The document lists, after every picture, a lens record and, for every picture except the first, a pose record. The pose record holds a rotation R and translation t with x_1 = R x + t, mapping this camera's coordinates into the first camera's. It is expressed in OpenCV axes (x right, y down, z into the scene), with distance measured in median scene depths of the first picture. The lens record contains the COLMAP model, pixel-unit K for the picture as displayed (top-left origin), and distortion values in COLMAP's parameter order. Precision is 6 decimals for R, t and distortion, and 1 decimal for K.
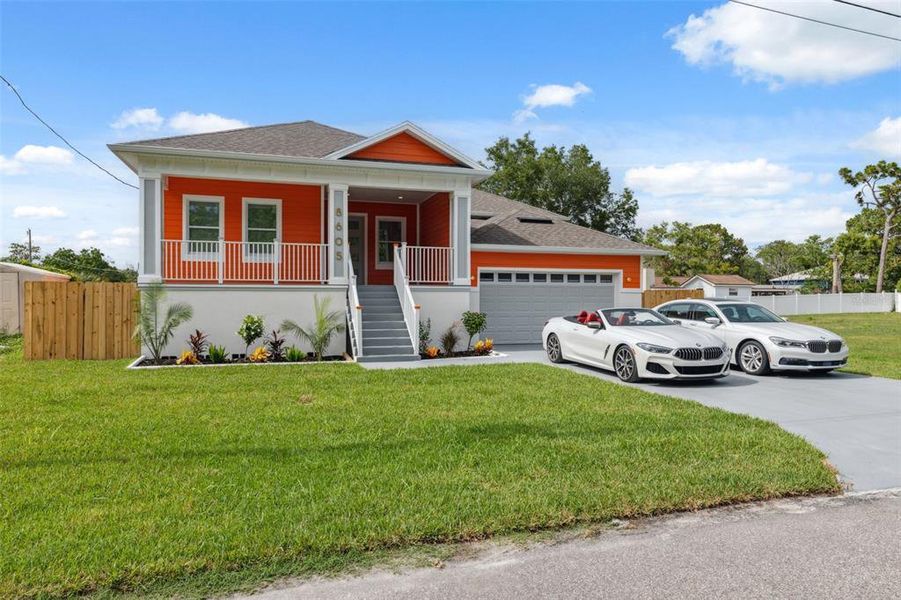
lens RADIAL K [[571.8, 0, 450.5], [0, 571.8, 300.0], [0, 0, 1]] dist [-0.001943, 0.000341]
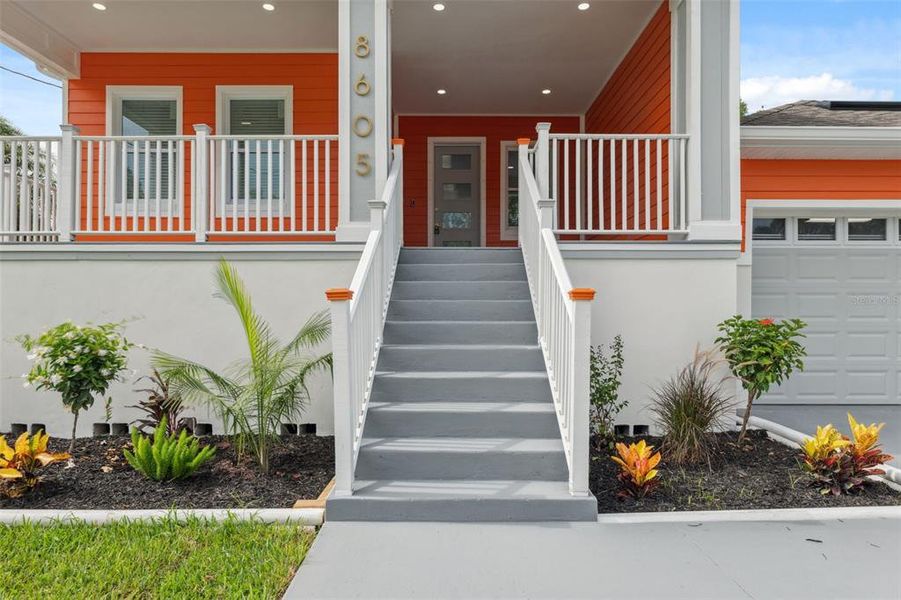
lens RADIAL K [[571.8, 0, 450.5], [0, 571.8, 300.0], [0, 0, 1]] dist [-0.001943, 0.000341]
pose [[0.959697, -0.005981, -0.280974, -0.036751], [-0.000556, 0.999731, -0.023181, 0.017988], [0.281038, 0.022402, 0.959435, 0.643412]]
